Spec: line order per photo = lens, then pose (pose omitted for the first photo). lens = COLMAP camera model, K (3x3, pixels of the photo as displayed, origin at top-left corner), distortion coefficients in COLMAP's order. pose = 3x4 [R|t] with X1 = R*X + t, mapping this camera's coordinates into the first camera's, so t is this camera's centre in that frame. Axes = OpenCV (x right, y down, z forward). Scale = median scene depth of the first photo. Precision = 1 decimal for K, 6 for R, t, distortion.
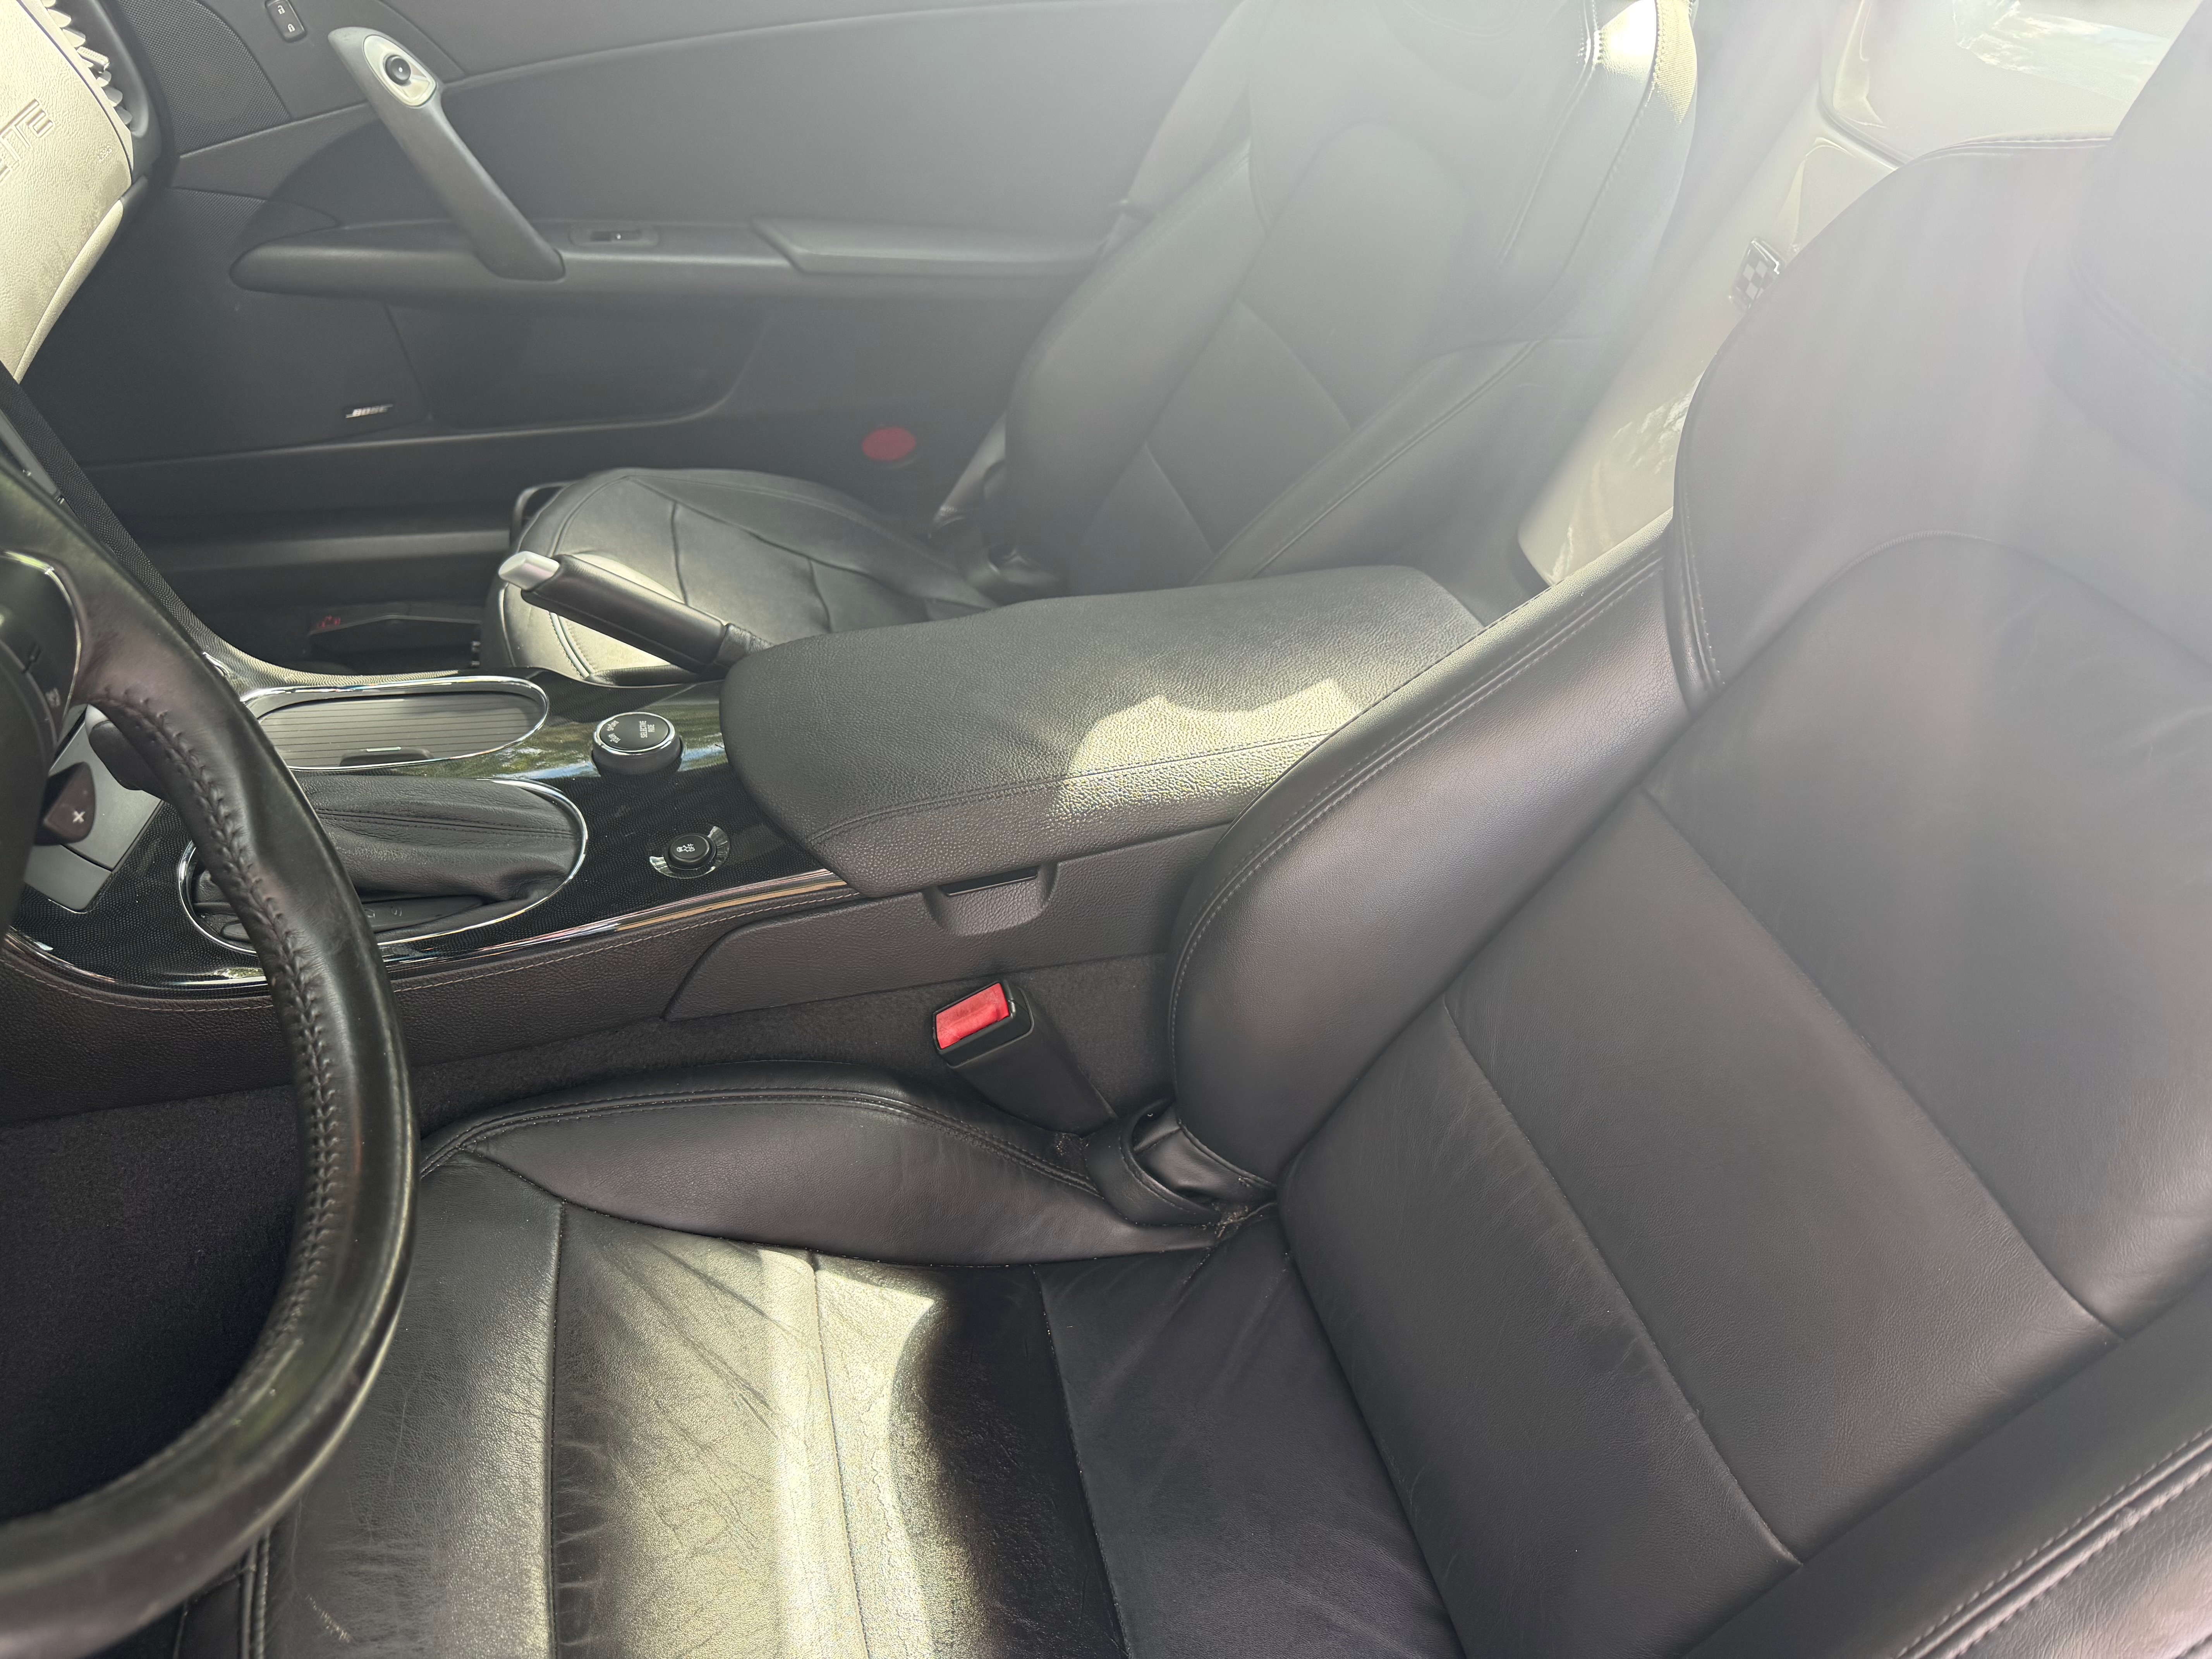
lens RADIAL K [[1563.1, 0, 1107.2], [0, 1563.1, 872.6], [0, 0, 1]] dist [-0.005435, -0.005352]
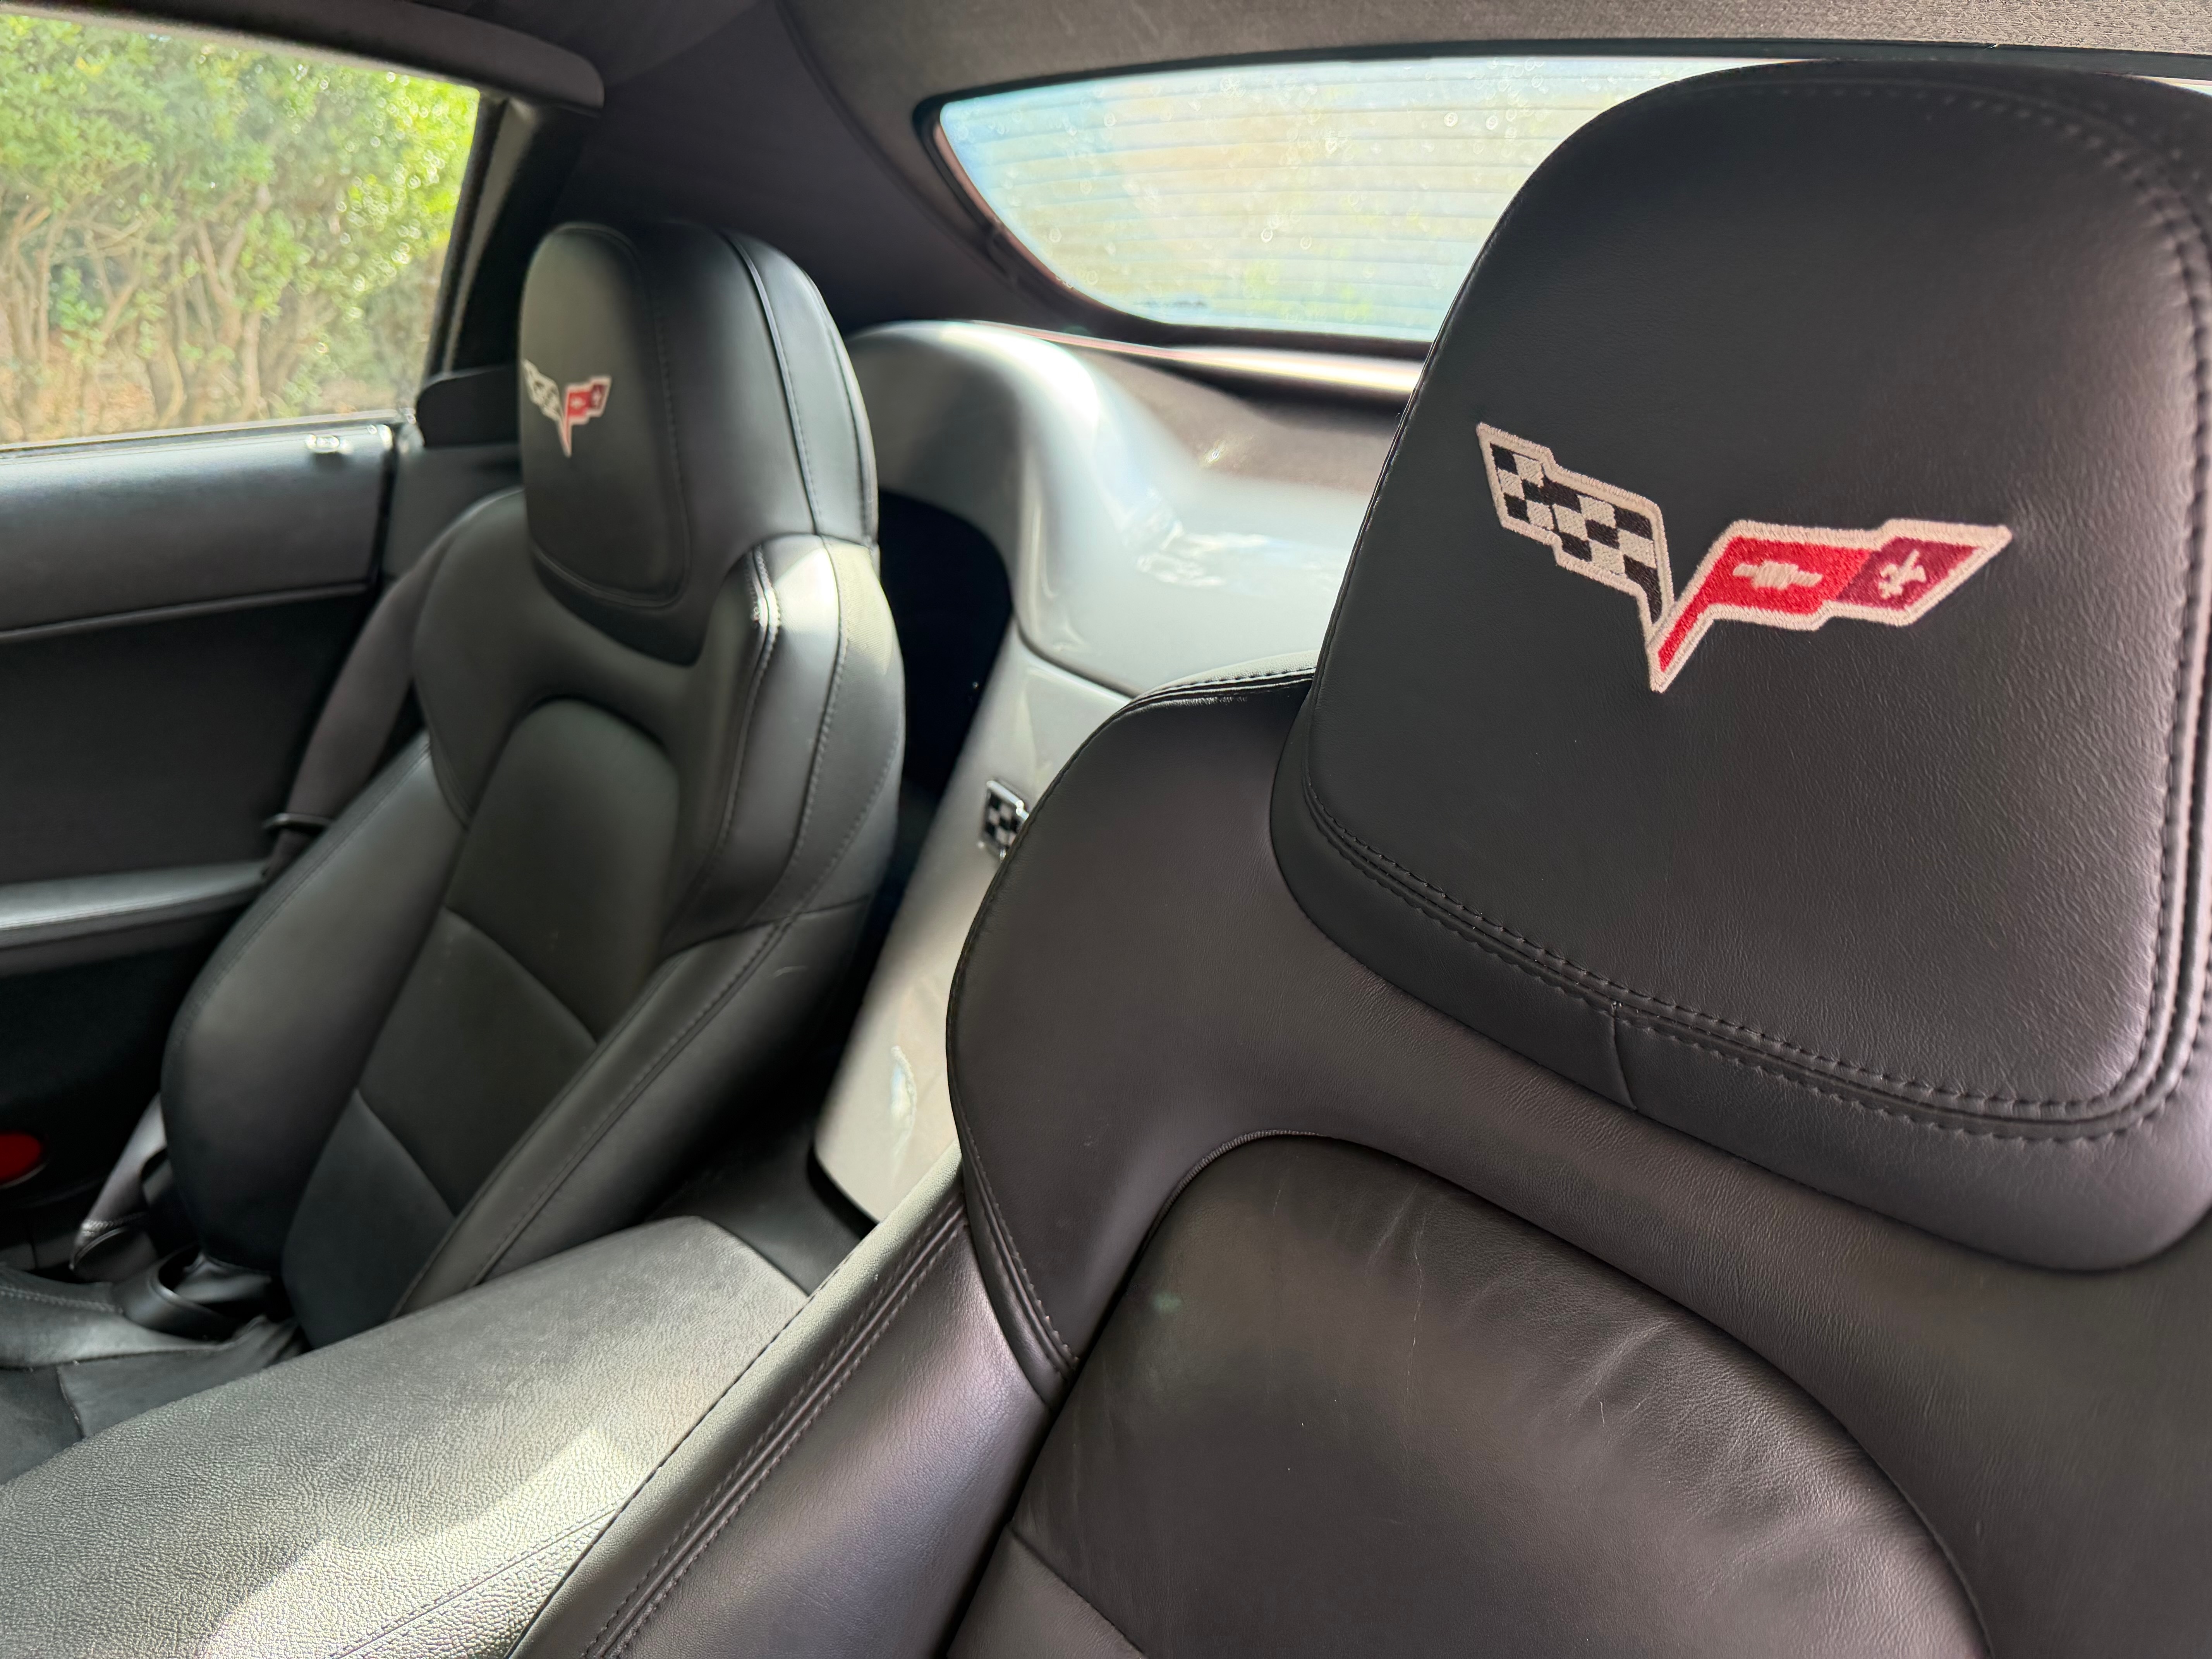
lens RADIAL K [[1640.6, 0, 1106.0], [0, 1640.6, 829.5], [0, 0, 1]] dist [-0.008664, -0.002302]
pose [[0.907782, -0.149828, 0.391770, 0.092477], [0.270707, 0.922733, -0.274375, -0.095125], [-0.320390, 0.355127, 0.878200, 0.138847]]
